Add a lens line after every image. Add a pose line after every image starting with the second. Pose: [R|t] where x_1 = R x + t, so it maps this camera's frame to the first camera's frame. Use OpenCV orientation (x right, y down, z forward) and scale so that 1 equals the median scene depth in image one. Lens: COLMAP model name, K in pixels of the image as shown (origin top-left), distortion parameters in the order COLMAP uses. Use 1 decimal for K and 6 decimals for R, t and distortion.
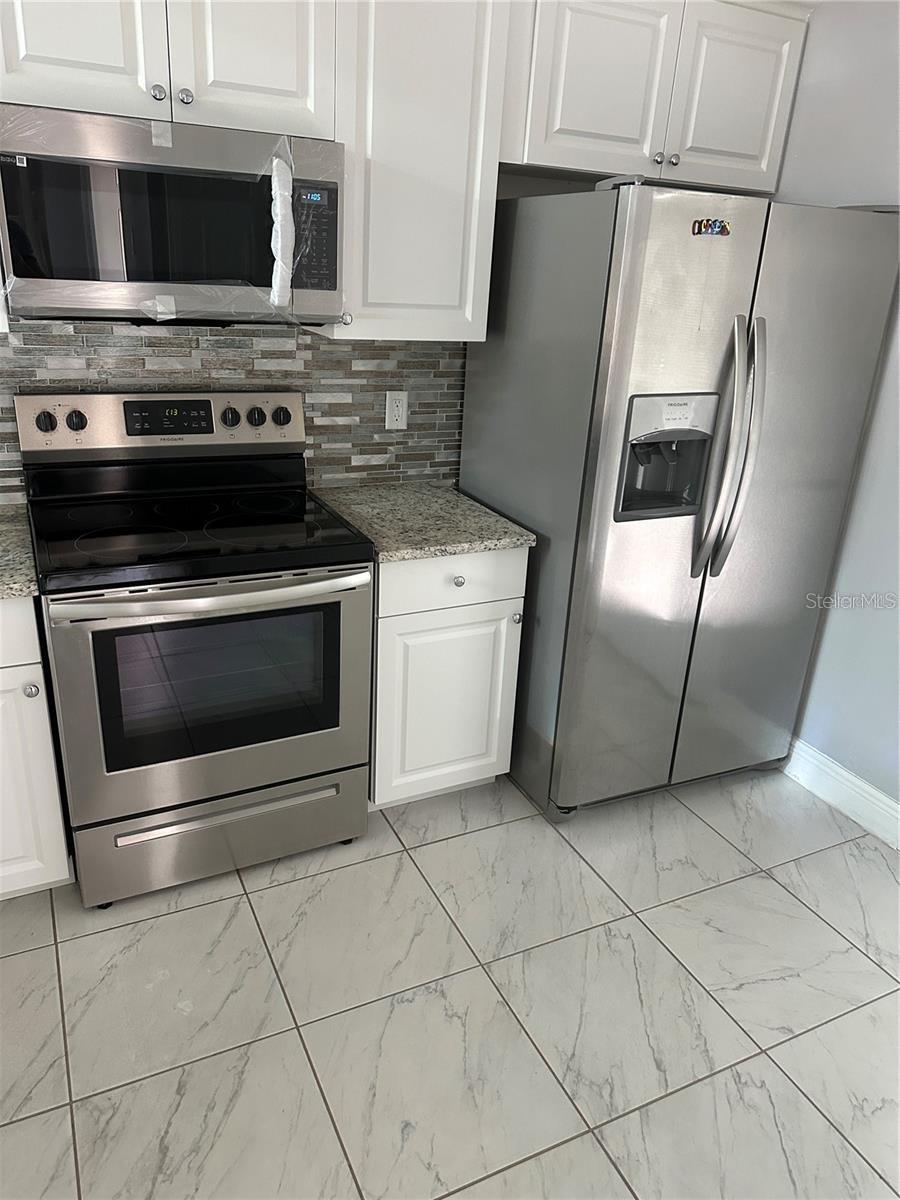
lens RADIAL K [[855.4, 0, 444.7], [0, 855.4, 605.5], [0, 0, 1]] dist [0.109191, -0.150345]
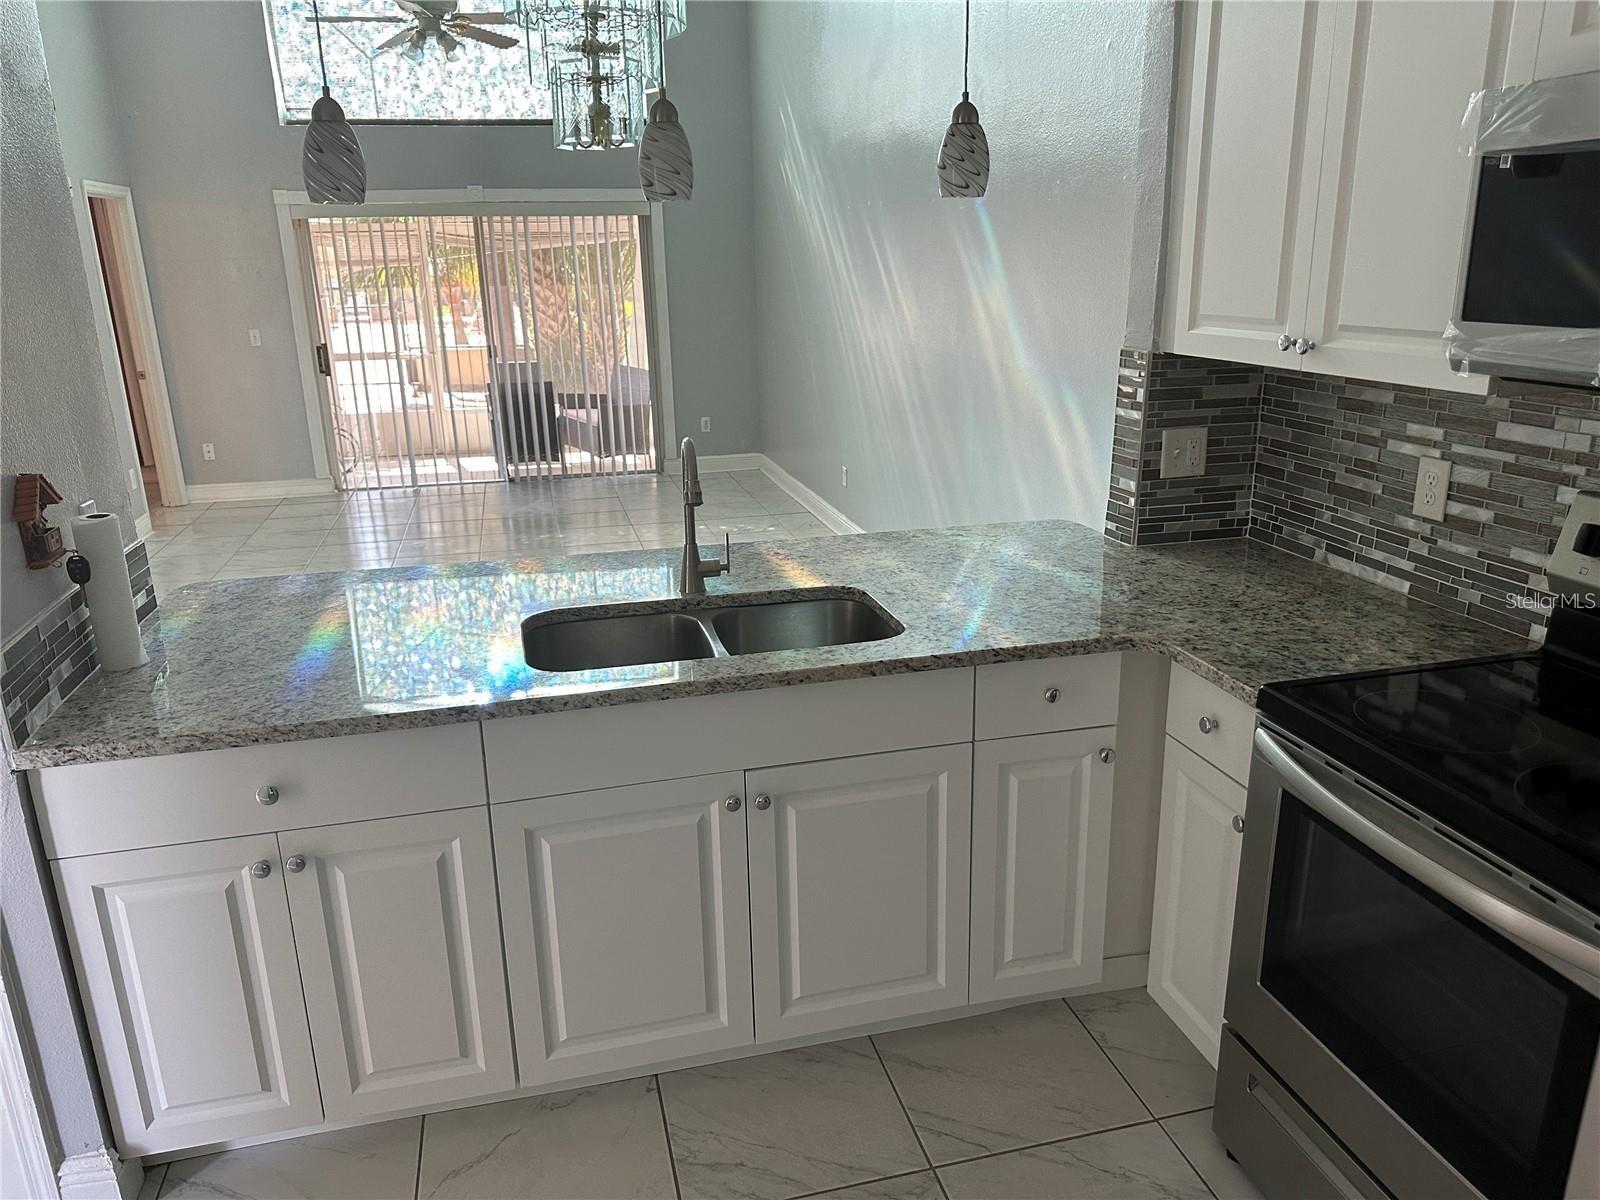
lens RADIAL K [[1128.4, 0, 800.0], [0, 1128.4, 600.0], [0, 0, 1]] dist [0.112517, -0.185451]
pose [[-0.206618, 0.231497, -0.950641, 0.434350], [-0.358235, 0.886241, 0.293675, -0.193809], [0.910482, 0.401231, -0.100183, 0.529252]]
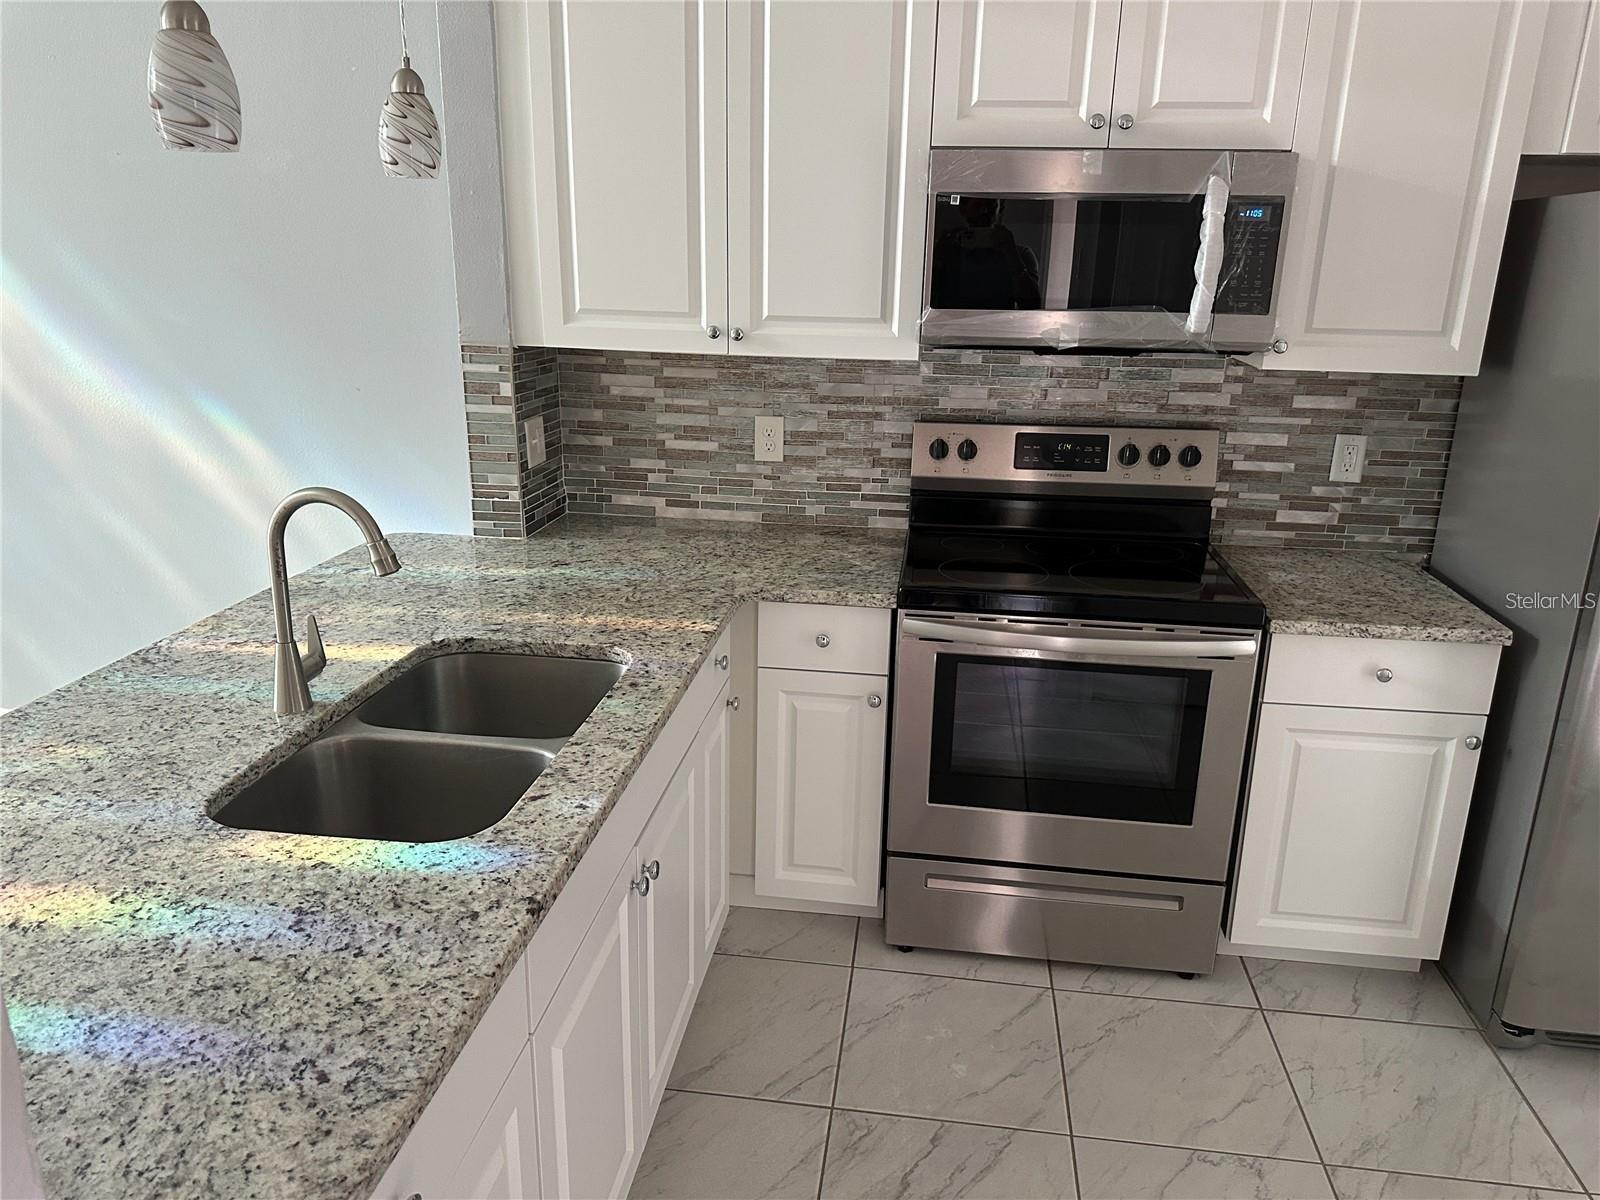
lens RADIAL K [[1140.5, 0, 800.2], [0, 1140.5, 606.3], [0, 0, 1]] dist [0.109191, -0.150345]
pose [[0.834462, 0.127938, -0.536009, 0.126412], [-0.183204, 0.981757, -0.050881, 0.058611], [0.519721, 0.140657, 0.842678, -0.154778]]
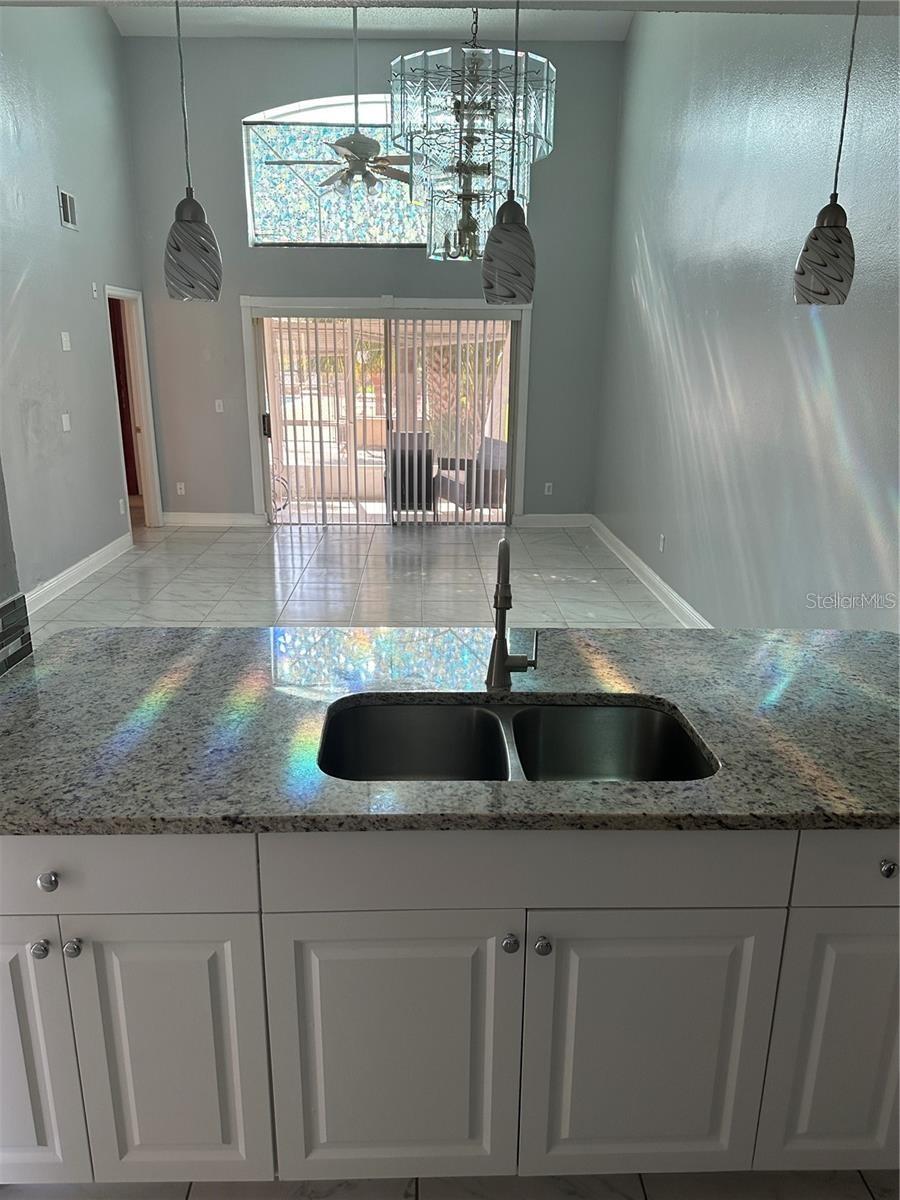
lens RADIAL K [[846.3, 0, 435.0], [0, 846.3, 596.7], [0, 0, 1]] dist [0.112517, -0.185451]
pose [[-0.420926, 0.191464, -0.886658, 0.174619], [-0.367127, 0.857876, 0.359536, -0.194233], [0.829481, 0.476854, -0.290811, 0.473341]]
